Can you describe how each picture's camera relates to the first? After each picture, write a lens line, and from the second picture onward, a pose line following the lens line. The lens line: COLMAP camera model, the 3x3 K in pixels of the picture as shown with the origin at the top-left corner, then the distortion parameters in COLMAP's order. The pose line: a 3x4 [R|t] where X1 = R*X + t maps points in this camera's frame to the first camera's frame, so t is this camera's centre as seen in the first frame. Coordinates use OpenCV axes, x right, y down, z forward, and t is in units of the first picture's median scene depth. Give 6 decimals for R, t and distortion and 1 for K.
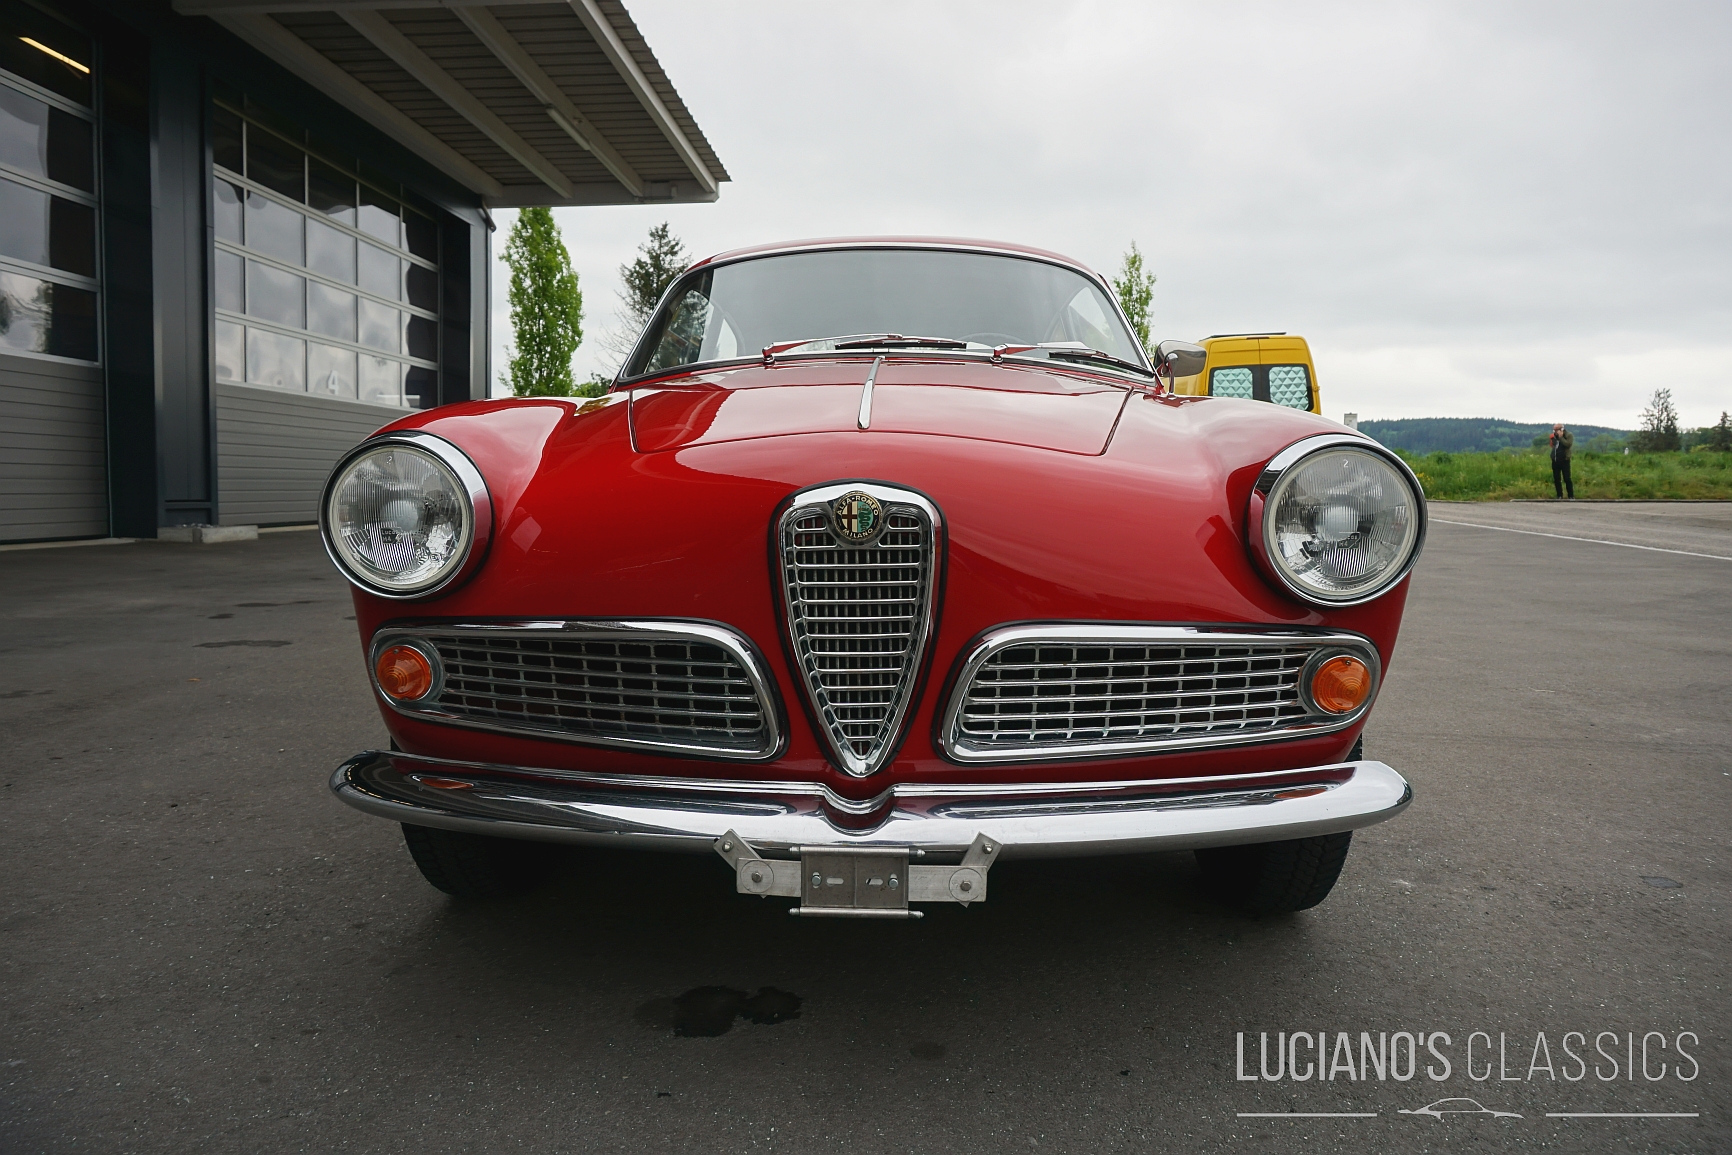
lens RADIAL K [[1161.4, 0, 889.1], [0, 1161.4, 563.4], [0, 0, 1]] dist [-0.052270, 0.036386]
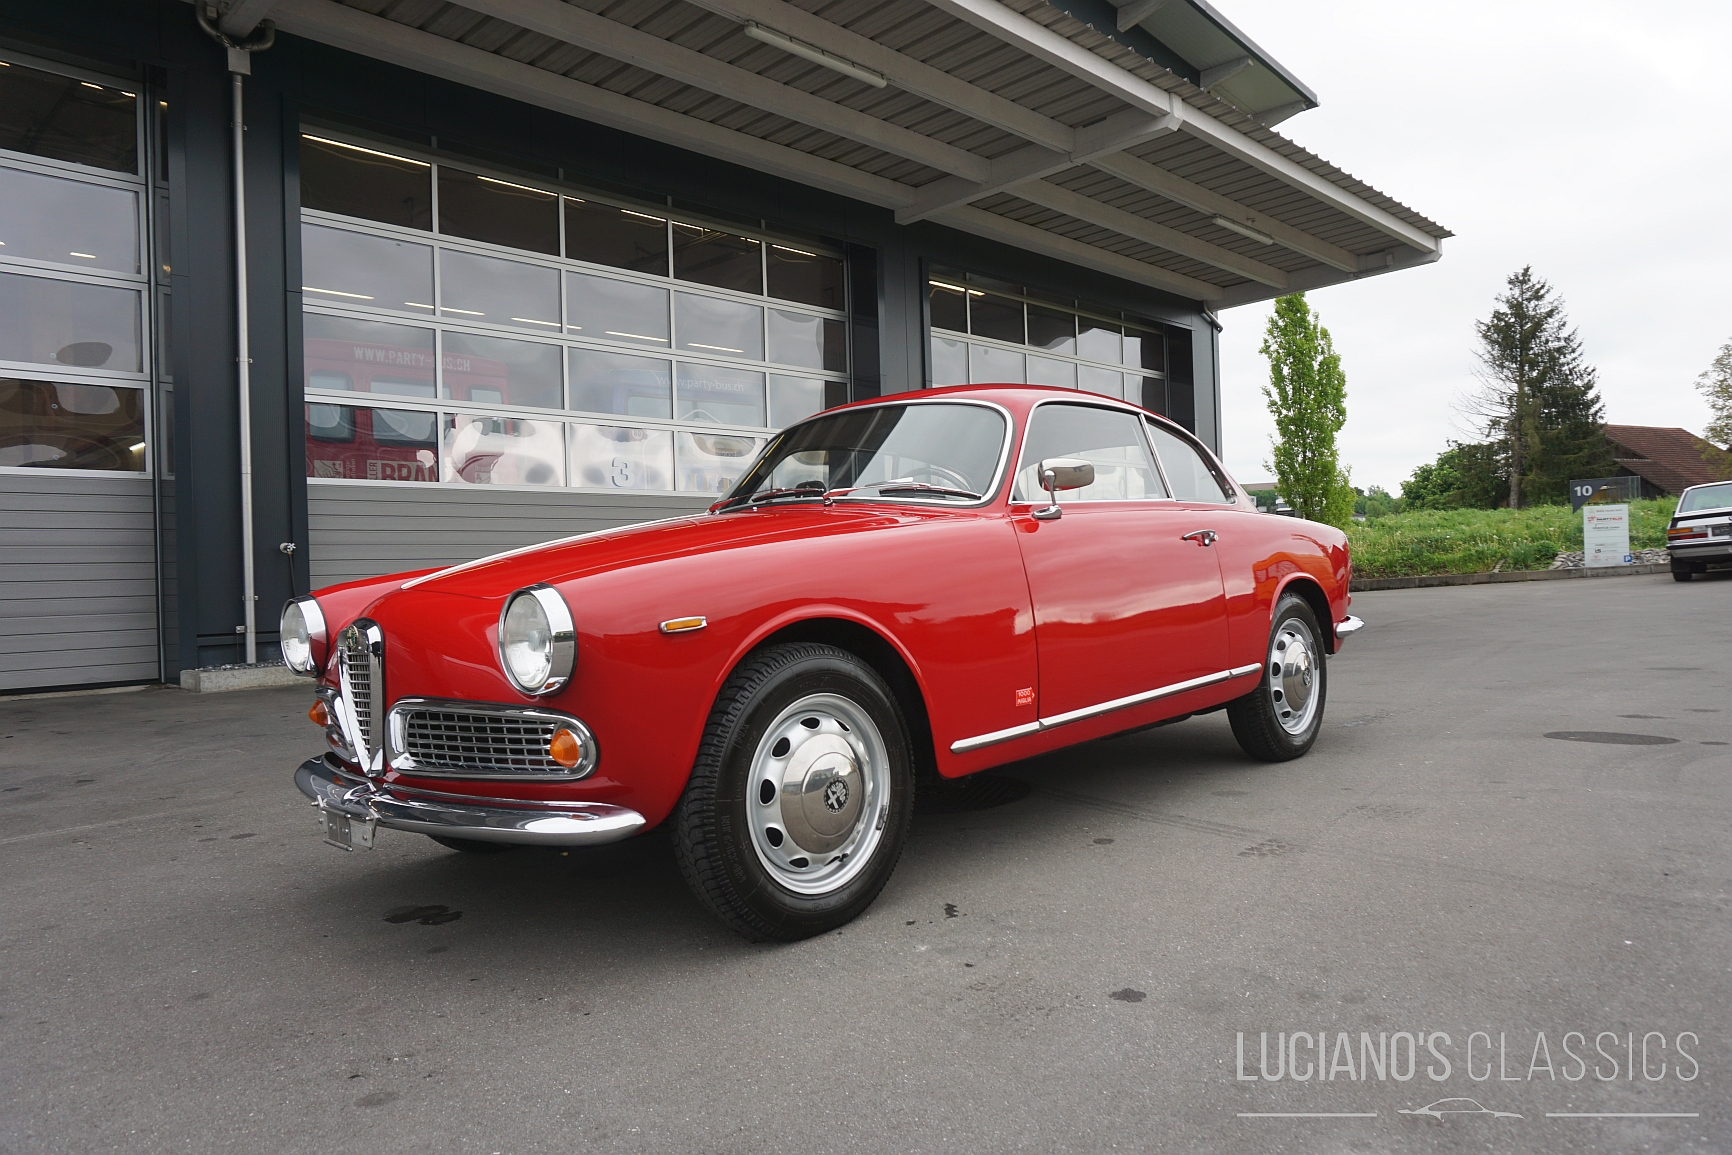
lens RADIAL K [[1161.4, 0, 872.0], [0, 1161.4, 567.4], [0, 0, 1]] dist [-0.052270, 0.036386]
pose [[0.739888, -0.044034, -0.671287, 0.093262], [0.000063, 0.997860, -0.065387, -0.001823], [0.672730, 0.048337, 0.738308, 0.007980]]
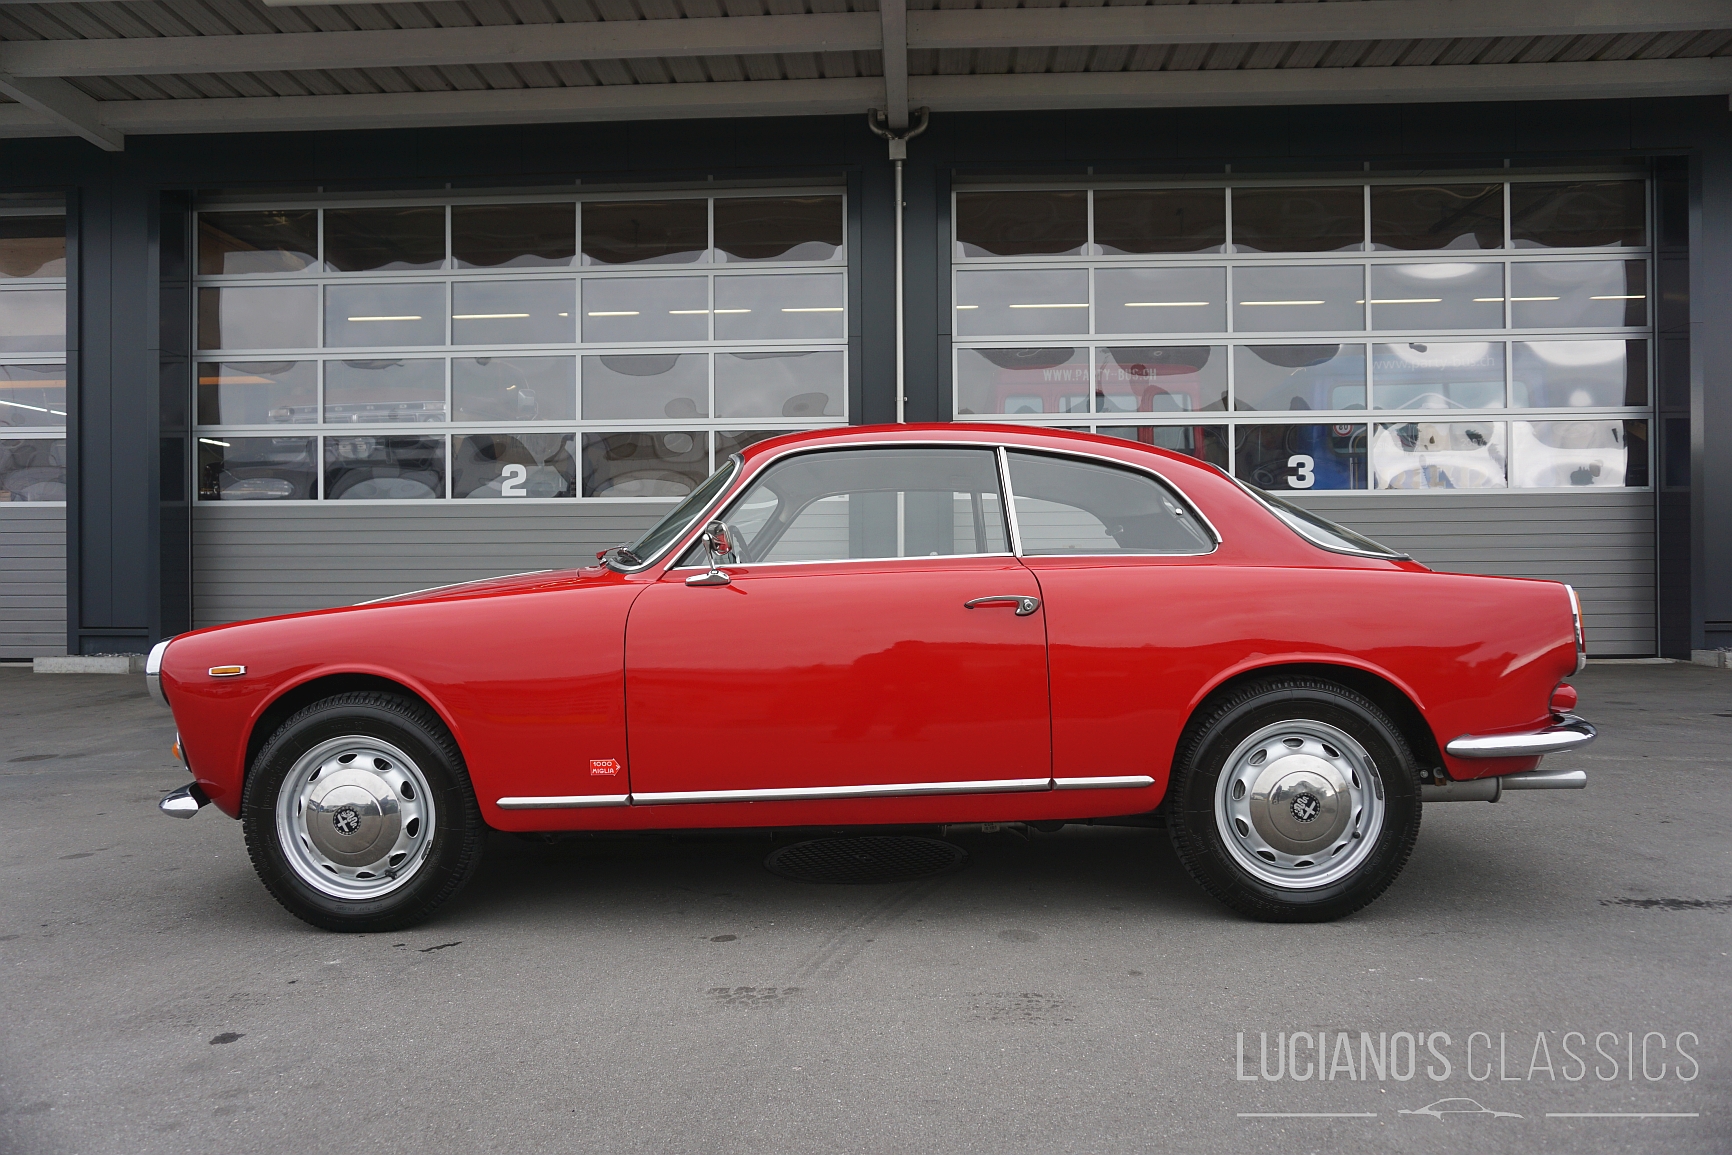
lens RADIAL K [[1161.4, 0, 864.6], [0, 1161.4, 571.2], [0, 0, 1]] dist [-0.052270, 0.036386]
pose [[-0.017285, -0.022703, -0.999593, 0.139145], [-0.058546, 0.998050, -0.021656, -0.014397], [0.998135, 0.058148, -0.018580, 0.125937]]
